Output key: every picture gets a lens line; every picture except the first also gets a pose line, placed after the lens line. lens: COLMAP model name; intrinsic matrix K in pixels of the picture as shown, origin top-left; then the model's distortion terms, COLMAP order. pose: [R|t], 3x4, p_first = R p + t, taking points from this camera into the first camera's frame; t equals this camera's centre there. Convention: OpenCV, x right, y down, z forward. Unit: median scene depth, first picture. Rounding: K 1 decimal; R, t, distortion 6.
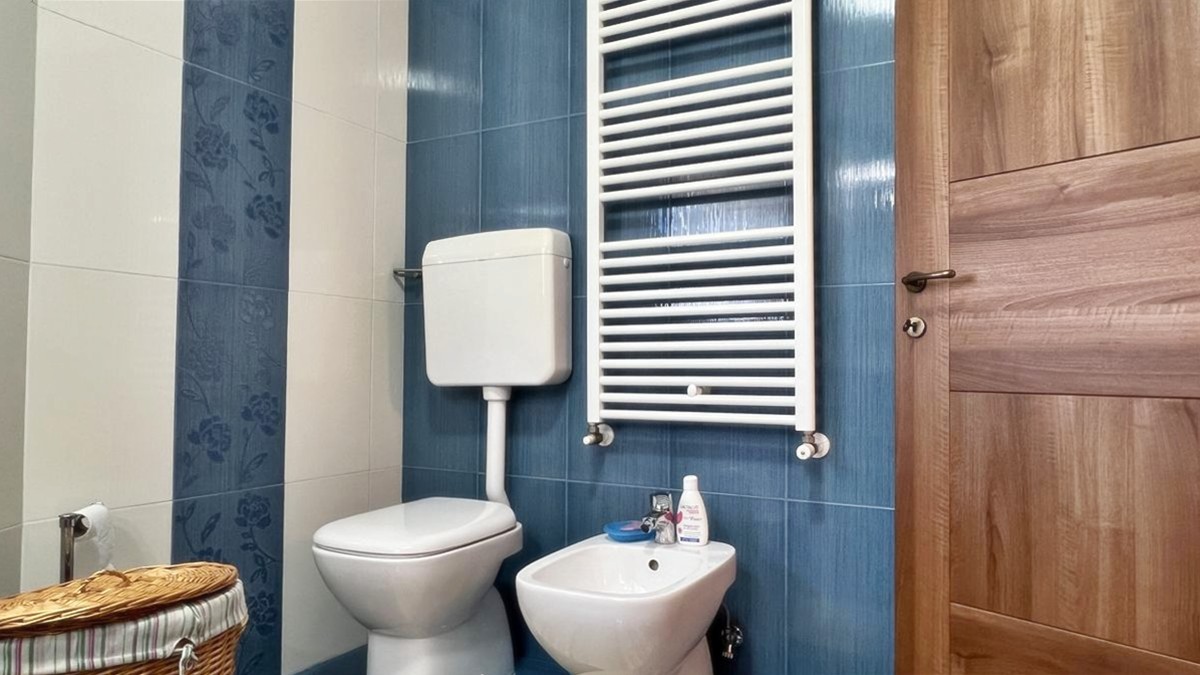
lens RADIAL K [[783.8, 0, 600.0], [0, 783.8, 337.5], [0, 0, 1]] dist [0.004477, 0.000481]
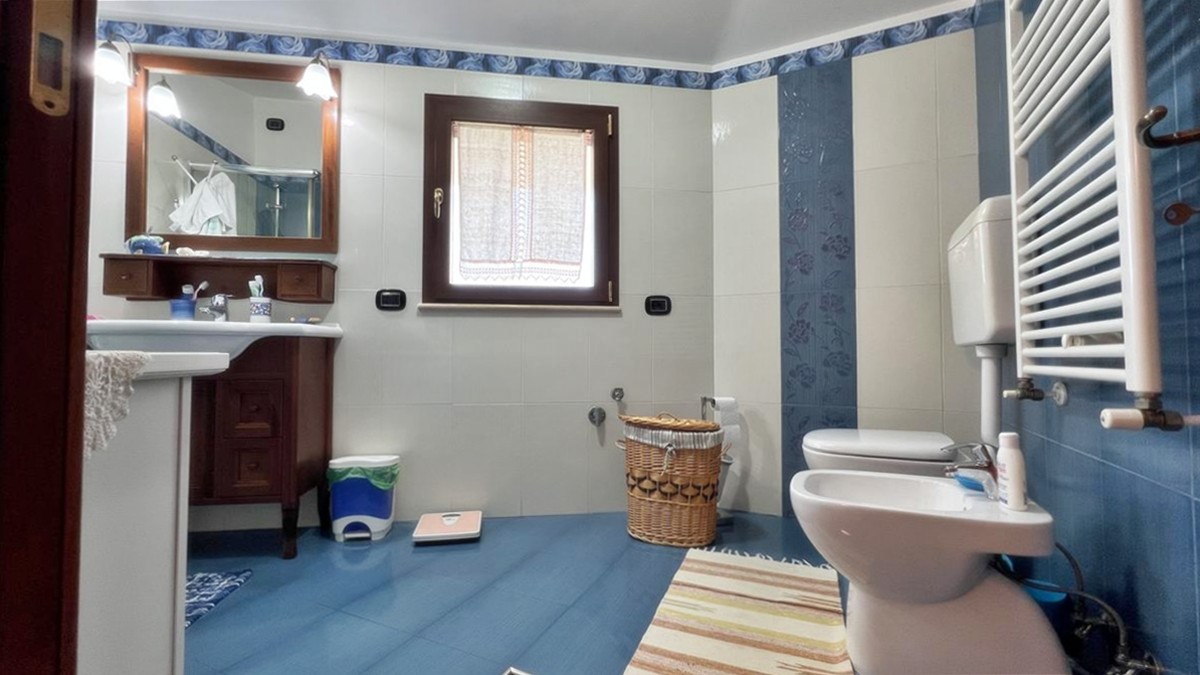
lens RADIAL K [[488.8, 0, 600.0], [0, 488.8, 337.5], [0, 0, 1]] dist [0.000329, 0.000060]
pose [[0.021243, -0.040563, -0.998951, 0.651853], [0.044212, 0.998237, -0.039594, 0.062752], [0.998796, -0.043325, 0.022999, 0.480210]]
